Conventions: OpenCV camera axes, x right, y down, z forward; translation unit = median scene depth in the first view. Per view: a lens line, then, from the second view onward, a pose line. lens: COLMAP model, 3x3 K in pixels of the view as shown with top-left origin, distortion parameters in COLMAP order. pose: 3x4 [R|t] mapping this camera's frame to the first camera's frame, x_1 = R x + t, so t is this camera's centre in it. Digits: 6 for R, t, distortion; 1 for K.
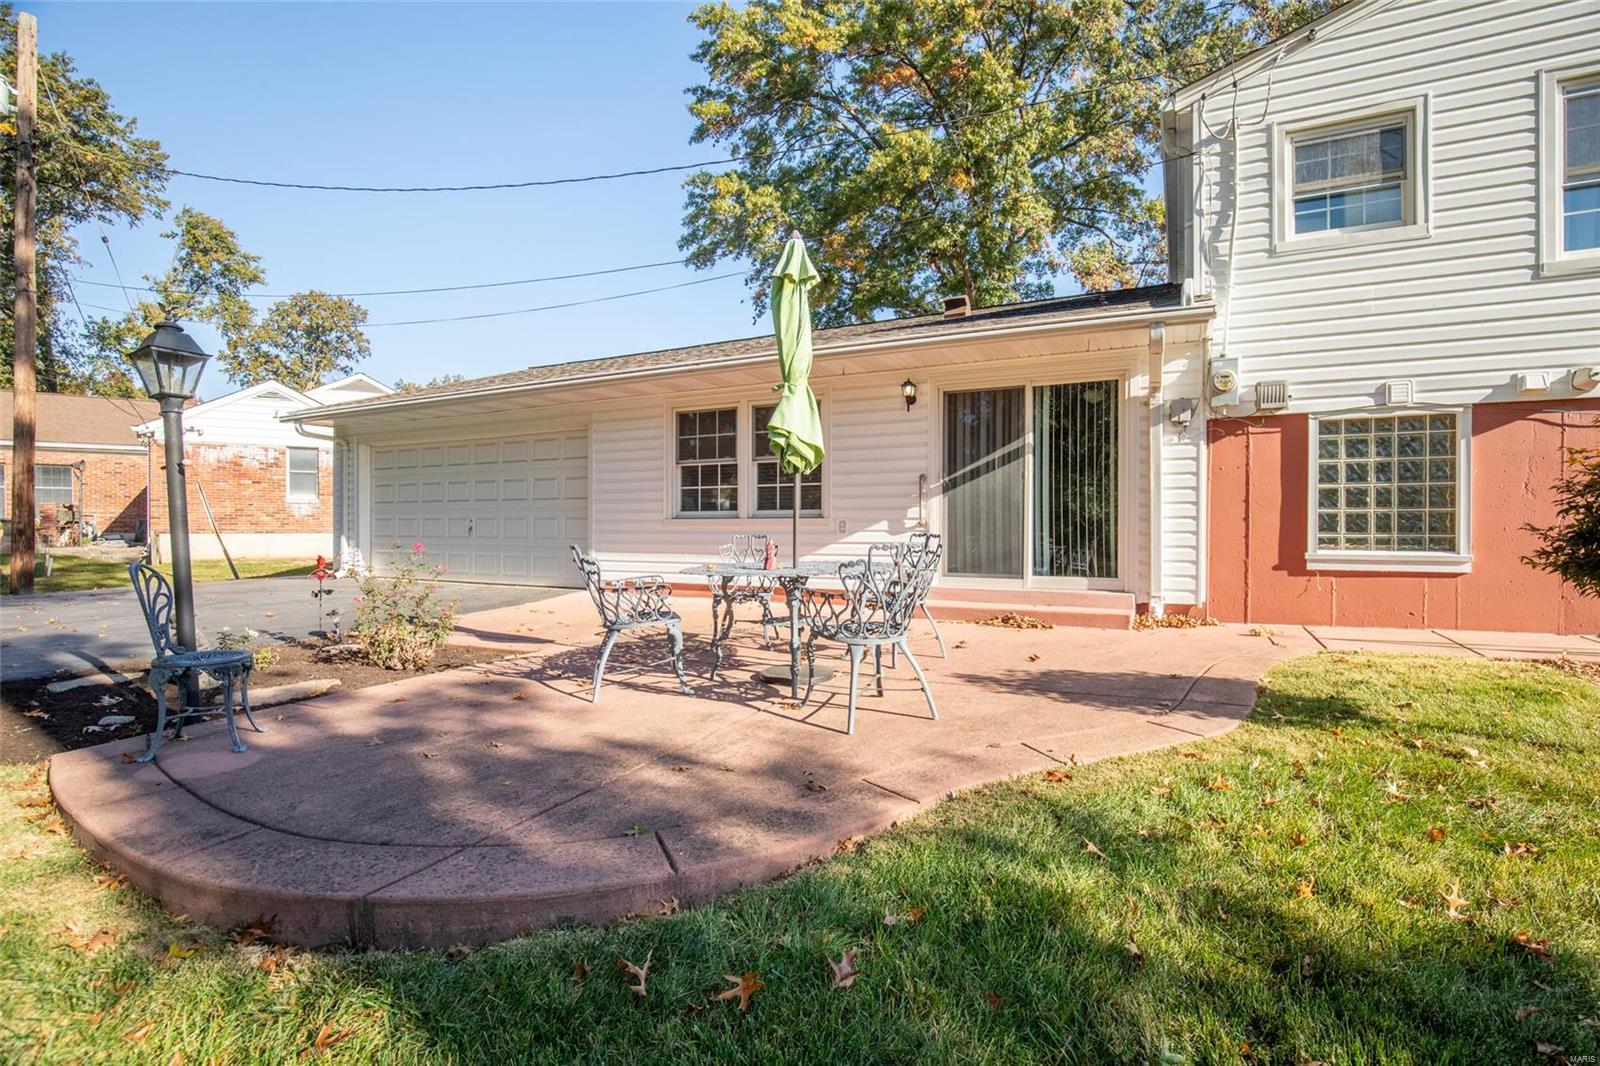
lens RADIAL K [[734.4, 0, 811.9], [0, 734.4, 530.0], [0, 0, 1]] dist [-0.039547, 0.008202]
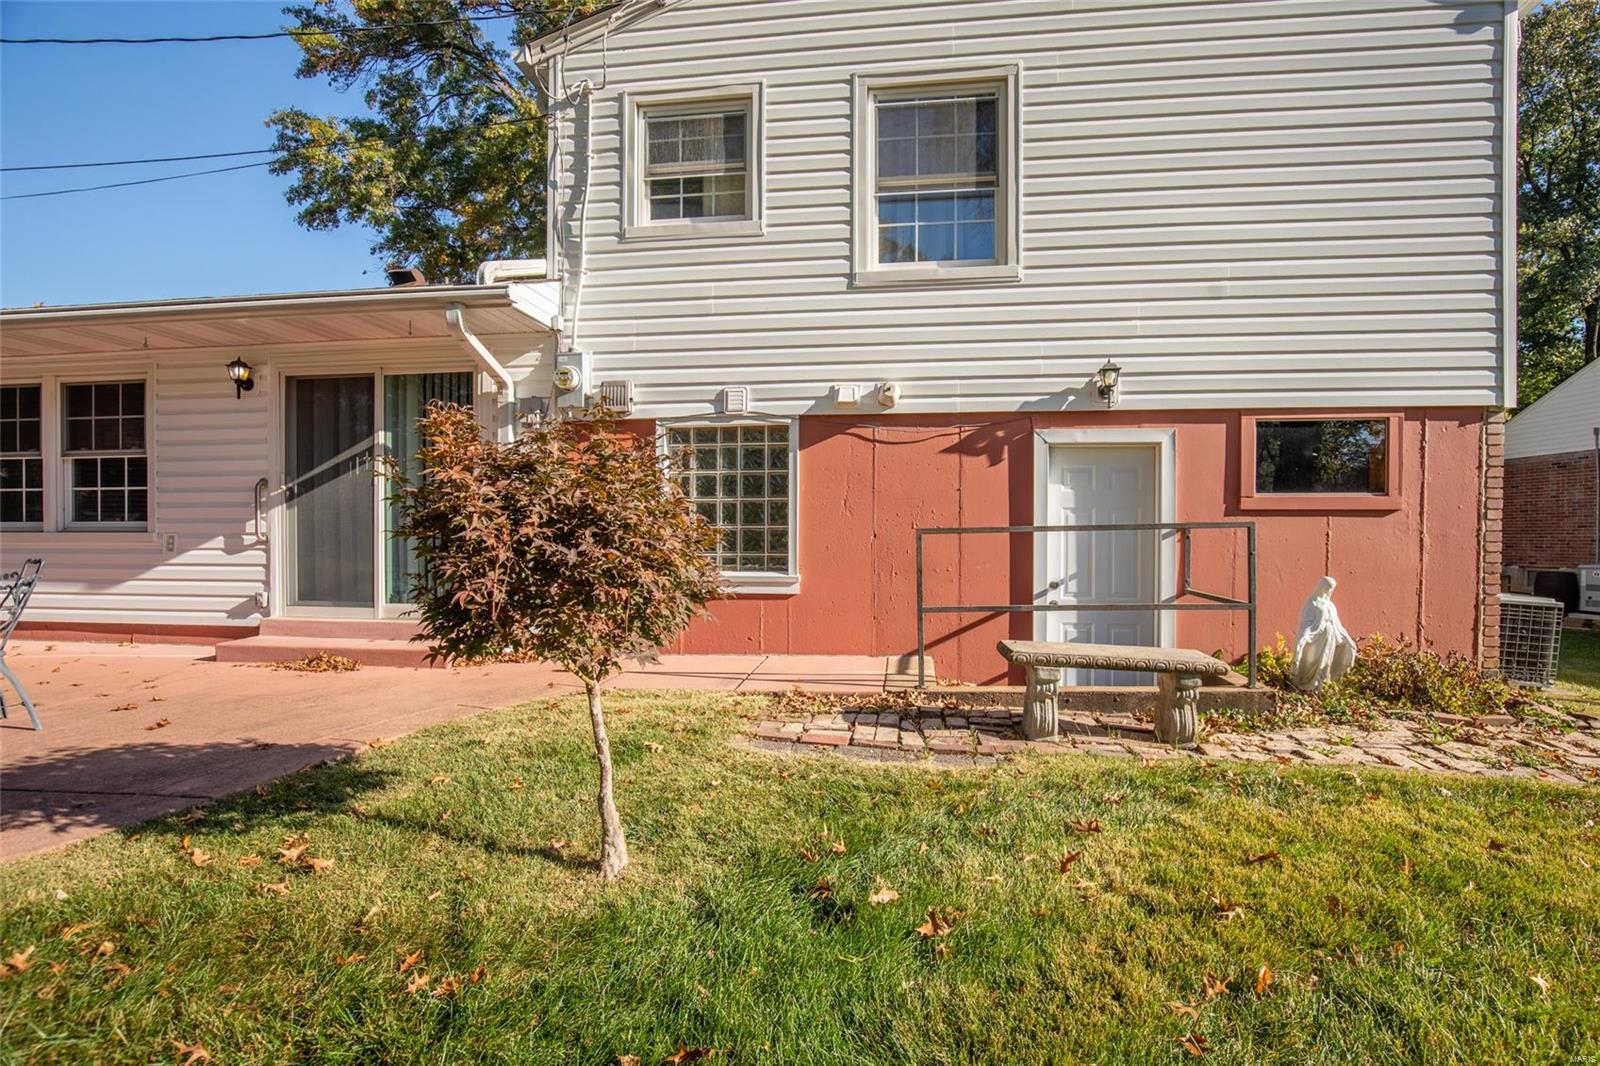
lens RADIAL K [[734.4, 0, 832.0], [0, 734.4, 534.5], [0, 0, 1]] dist [-0.039547, 0.008202]
pose [[0.940281, -0.002312, 0.340392, 0.574728], [0.001612, 0.999996, 0.002339, -0.019186], [-0.340396, -0.001651, 0.940281, 0.064390]]
